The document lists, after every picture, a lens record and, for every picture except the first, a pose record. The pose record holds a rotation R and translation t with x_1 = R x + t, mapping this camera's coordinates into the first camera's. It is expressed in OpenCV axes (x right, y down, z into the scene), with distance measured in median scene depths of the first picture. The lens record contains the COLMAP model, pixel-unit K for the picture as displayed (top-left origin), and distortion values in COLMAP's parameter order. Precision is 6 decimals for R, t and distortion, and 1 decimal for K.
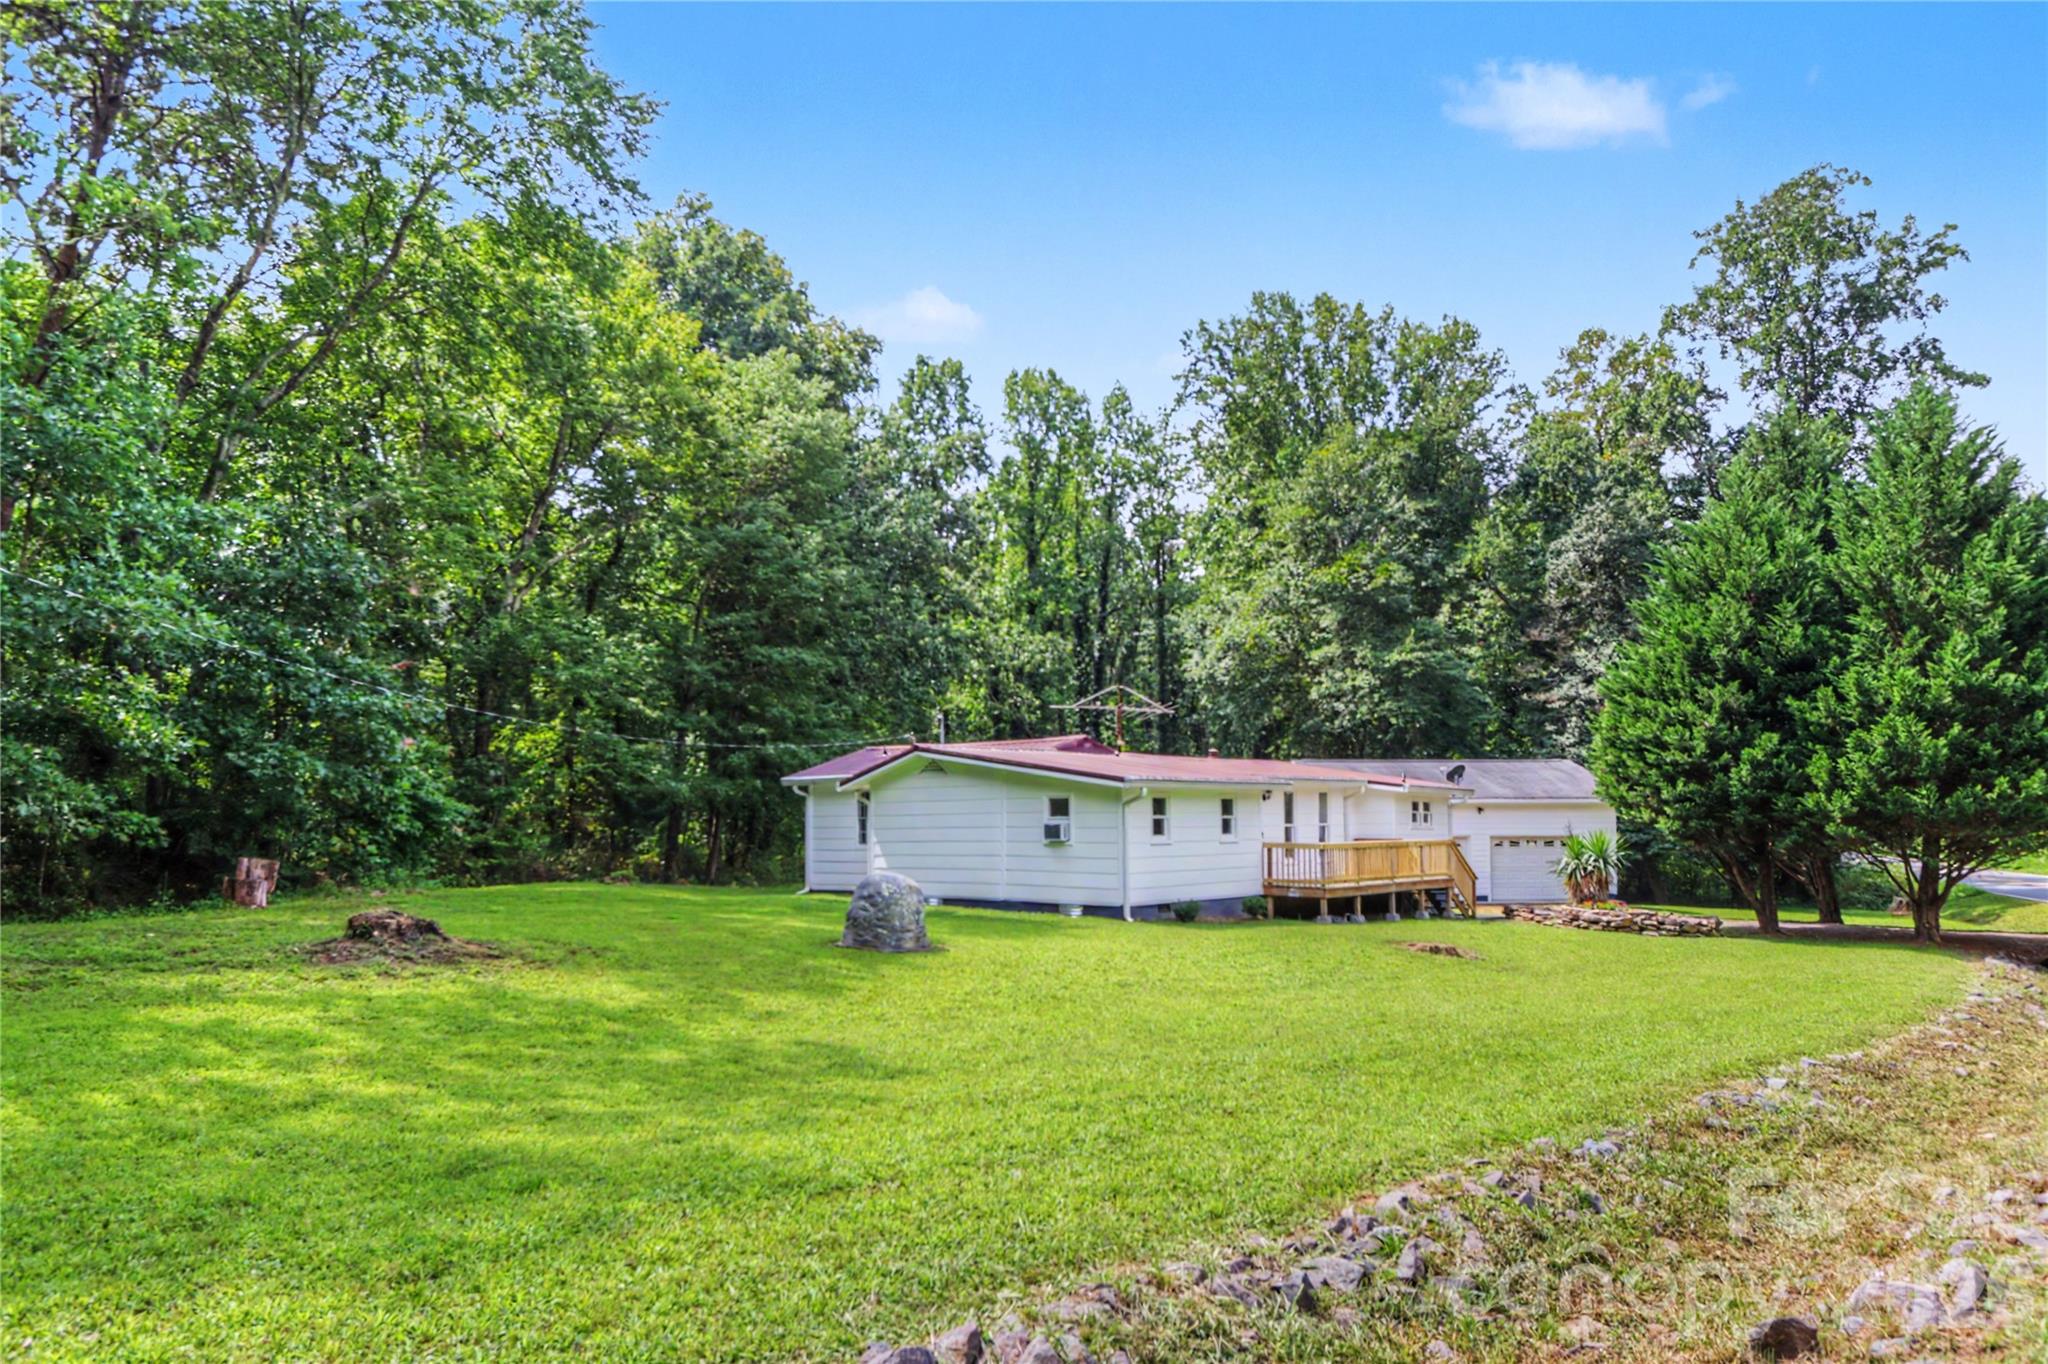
lens RADIAL K [[1473.5, 0, 997.2], [0, 1473.5, 769.9], [0, 0, 1]] dist [0.002833, -0.001073]
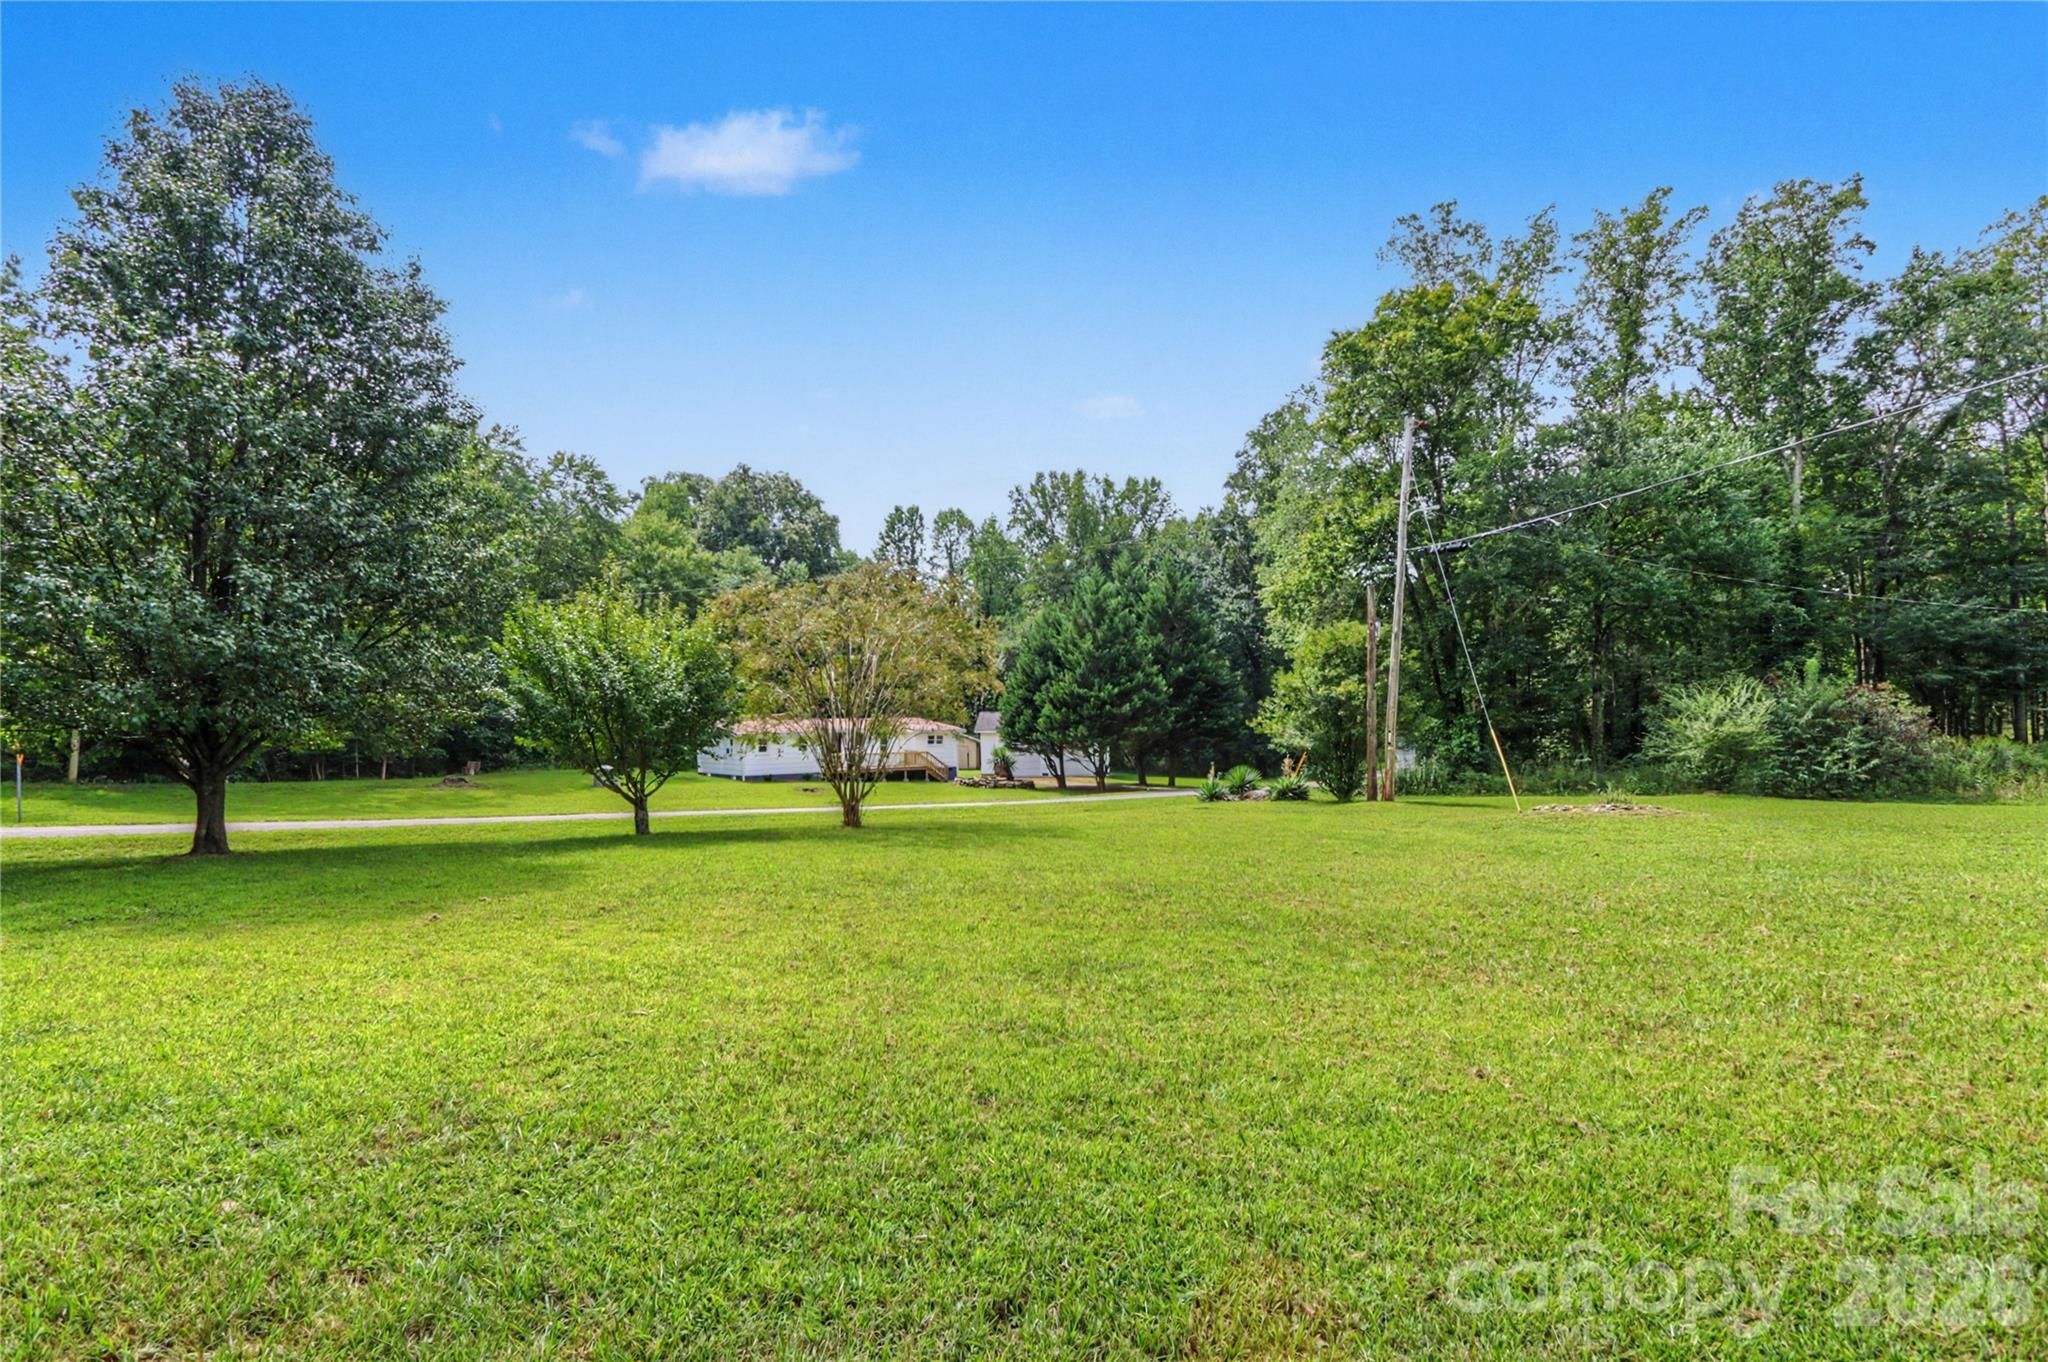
lens RADIAL K [[988.1, 0, 986.1], [0, 988.1, 703.6], [0, 0, 1]] dist [0.001627, 0.001137]
pose [[0.978319, -0.016959, -0.206408, 0.791163], [0.019340, 0.999768, 0.009522, -0.051063], [0.206198, -0.013307, 0.978420, -0.682533]]
